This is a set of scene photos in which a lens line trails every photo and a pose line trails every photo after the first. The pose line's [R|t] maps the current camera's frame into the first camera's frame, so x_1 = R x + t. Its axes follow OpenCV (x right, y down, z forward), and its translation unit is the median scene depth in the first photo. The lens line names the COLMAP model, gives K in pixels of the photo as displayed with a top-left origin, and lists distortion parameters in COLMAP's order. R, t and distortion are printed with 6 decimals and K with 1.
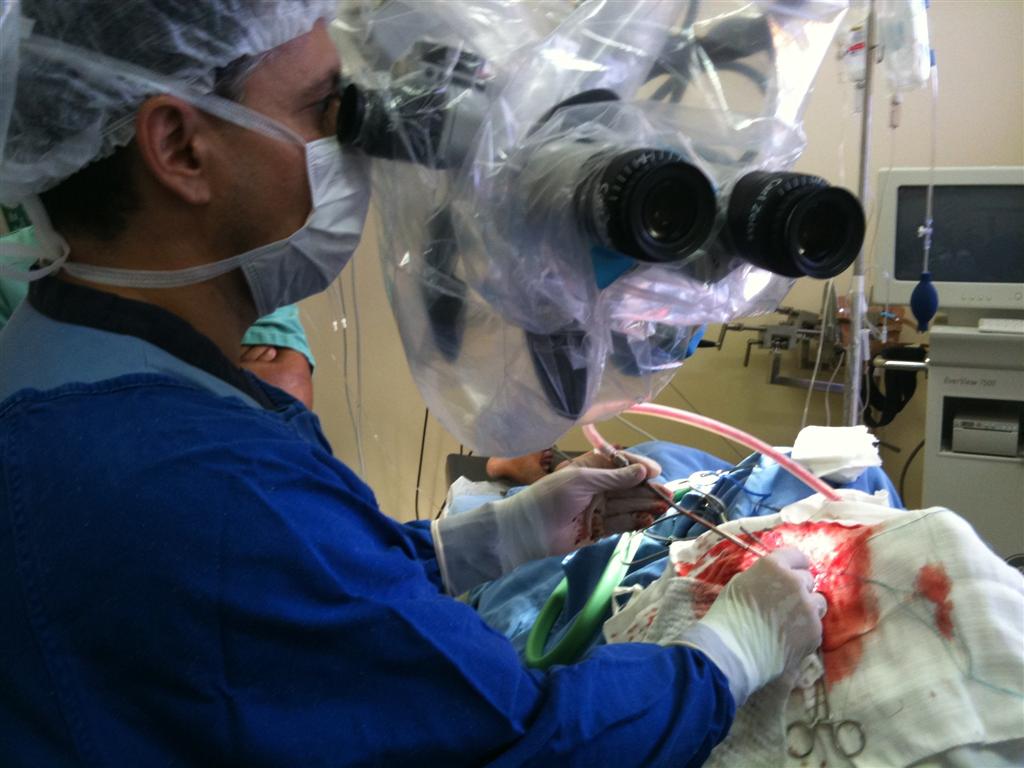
lens RADIAL K [[1075.3, 0, 499.2], [0, 1075.3, 354.8], [0, 0, 1]] dist [0.045644, -0.207028]
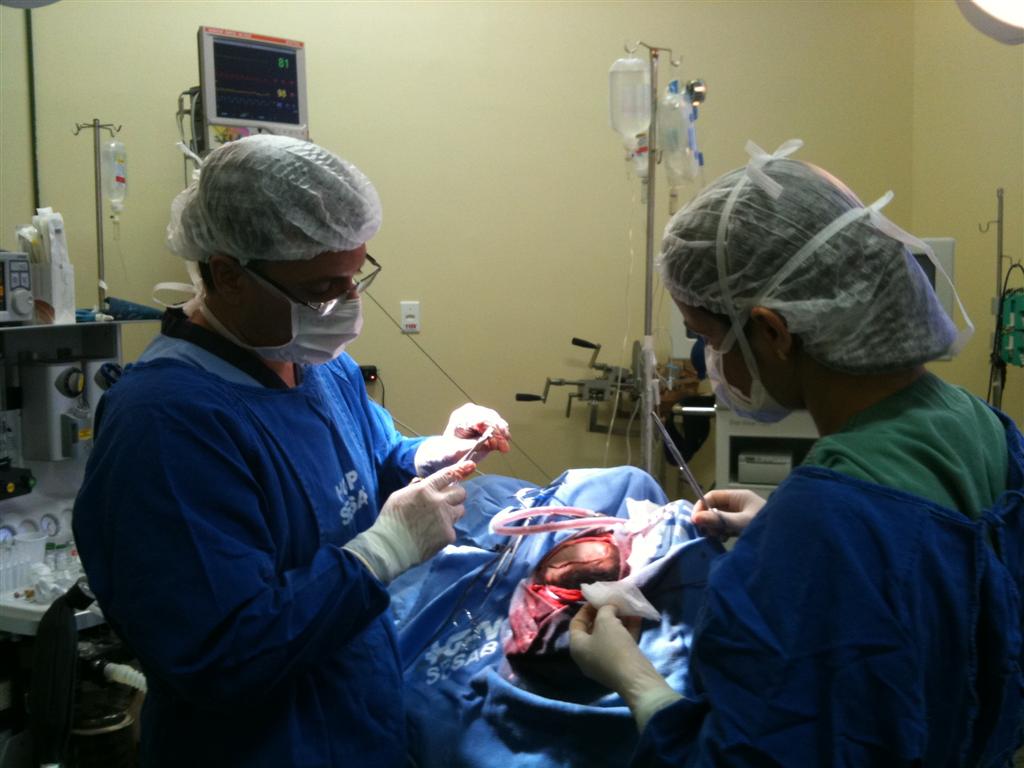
lens RADIAL K [[1093.1, 0, 521.3], [0, 1093.1, 370.7], [0, 0, 1]] dist [0.065667, -0.255908]
pose [[0.984909, -0.019520, 0.171970, -0.047445], [0.026933, 0.998801, -0.040879, 0.027146], [-0.170965, 0.044894, 0.984254, -0.398601]]
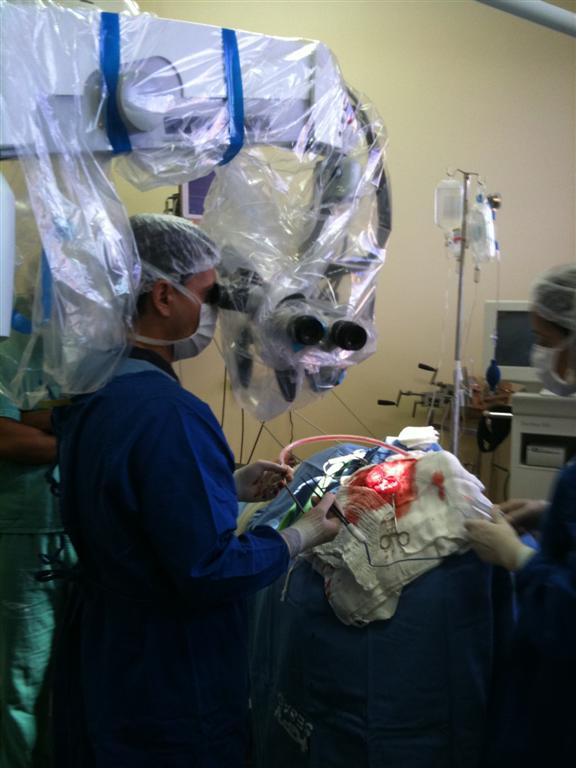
lens RADIAL K [[812.5, 0, 272.8], [0, 812.5, 386.5], [0, 0, 1]] dist [0.061494, -0.256706]
pose [[0.999772, 0.017345, 0.012464, -0.005557], [-0.016749, 0.998781, -0.046432, 0.086241], [-0.013254, 0.046212, 0.998844, -0.820173]]
